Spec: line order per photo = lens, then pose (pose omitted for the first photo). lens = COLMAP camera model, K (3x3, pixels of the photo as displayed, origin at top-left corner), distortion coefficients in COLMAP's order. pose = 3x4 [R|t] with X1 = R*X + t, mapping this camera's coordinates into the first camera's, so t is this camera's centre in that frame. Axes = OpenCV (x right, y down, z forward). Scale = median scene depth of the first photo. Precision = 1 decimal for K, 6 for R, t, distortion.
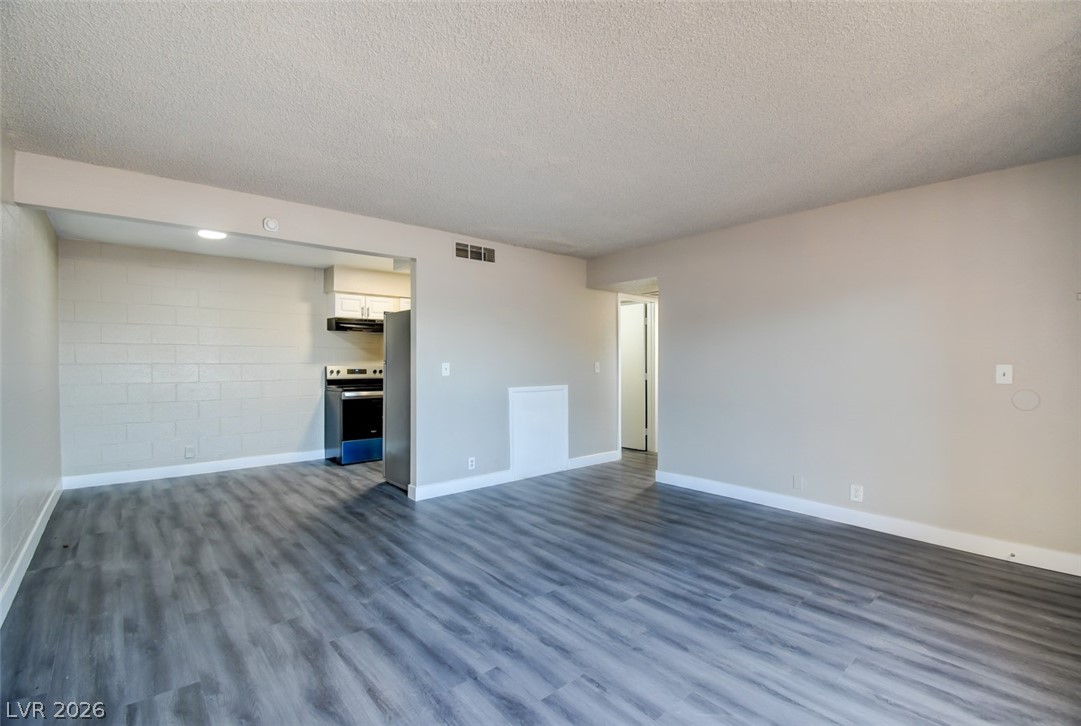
lens RADIAL K [[479.4, 0, 542.9], [0, 479.4, 359.2], [0, 0, 1]] dist [0.017812, -0.025939]
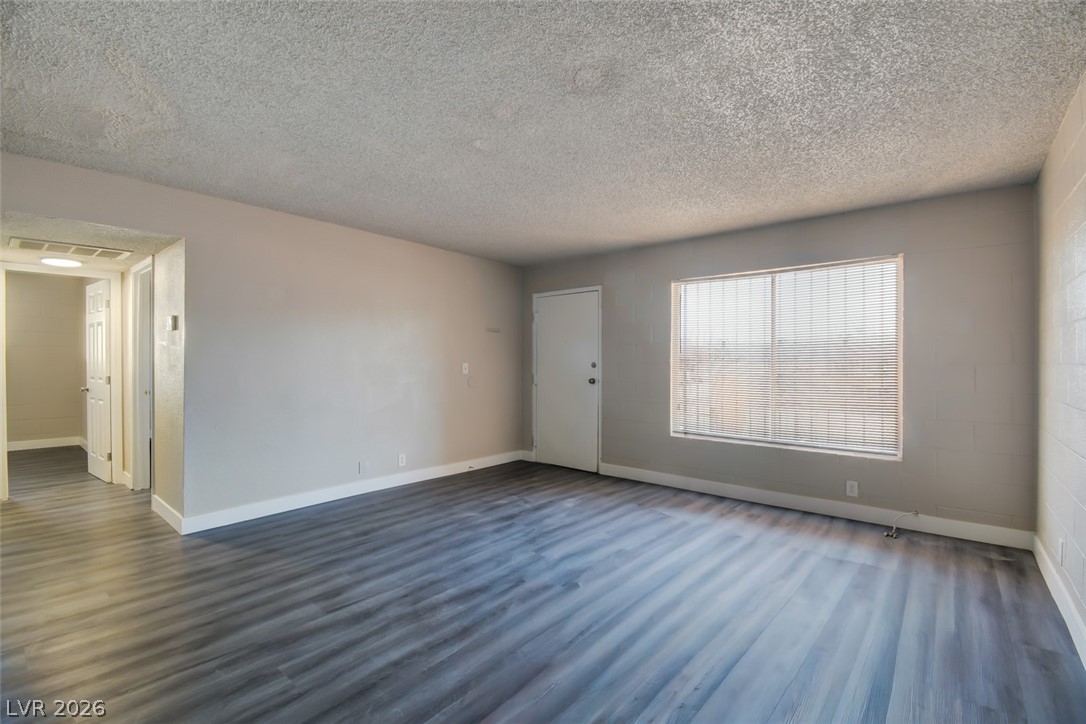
lens RADIAL K [[472.3, 0, 544.4], [0, 472.3, 359.4], [0, 0, 1]] dist [0.018994, -0.019195]
pose [[-0.152162, 0.002583, 0.988352, -0.863707], [-0.008666, 0.999955, -0.003947, 0.001981], [-0.988318, -0.009166, -0.152133, 0.998681]]
